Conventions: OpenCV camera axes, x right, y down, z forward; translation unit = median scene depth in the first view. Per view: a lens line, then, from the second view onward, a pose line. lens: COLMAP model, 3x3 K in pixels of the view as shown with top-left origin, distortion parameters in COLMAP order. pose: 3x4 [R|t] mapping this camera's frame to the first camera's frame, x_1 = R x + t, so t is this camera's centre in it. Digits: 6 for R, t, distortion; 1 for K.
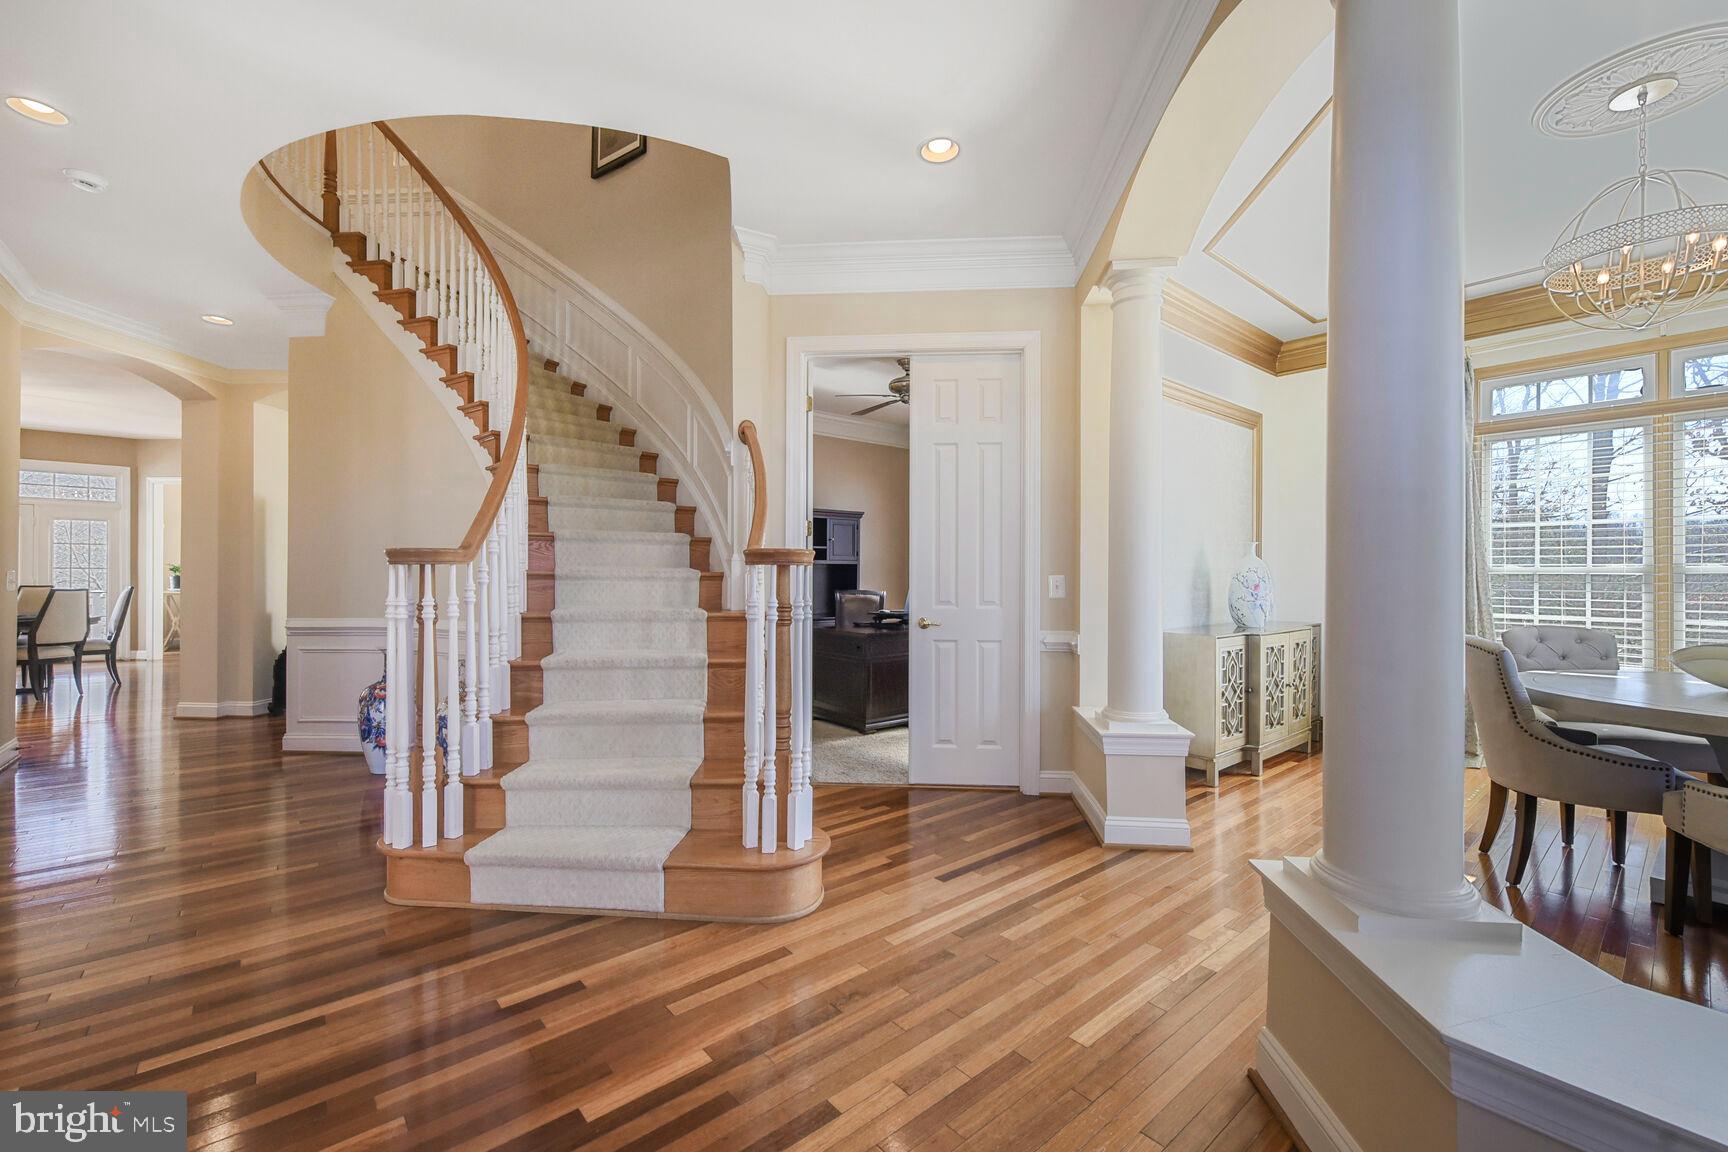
lens RADIAL K [[714.6, 0, 862.1], [0, 714.6, 581.7], [0, 0, 1]] dist [0.000945, -0.000081]
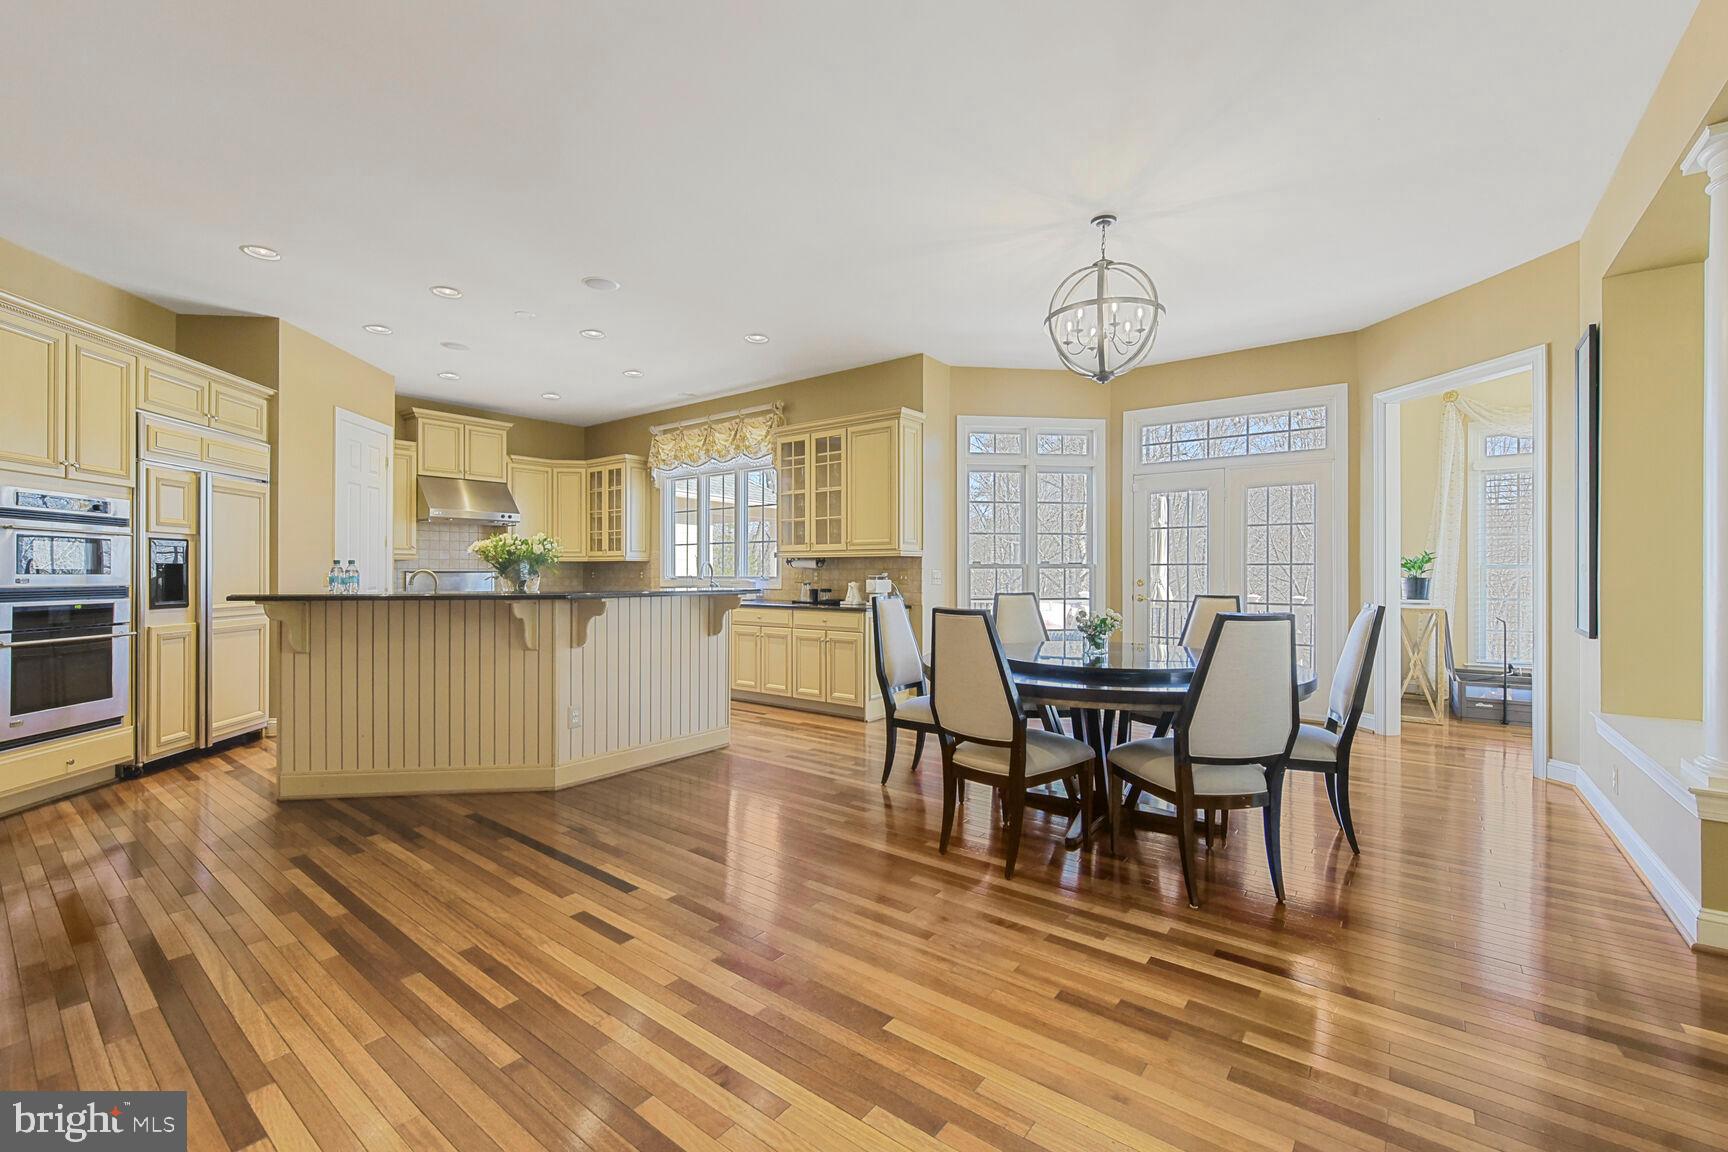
lens RADIAL K [[714.6, 0, 864.2], [0, 714.6, 576.5], [0, 0, 1]] dist [0.000945, -0.000081]
pose [[0.211032, 0.000010, -0.977479, -0.782325], [0.004717, 0.999988, 0.001028, -0.011211], [0.977468, -0.004827, 0.211029, 0.717683]]
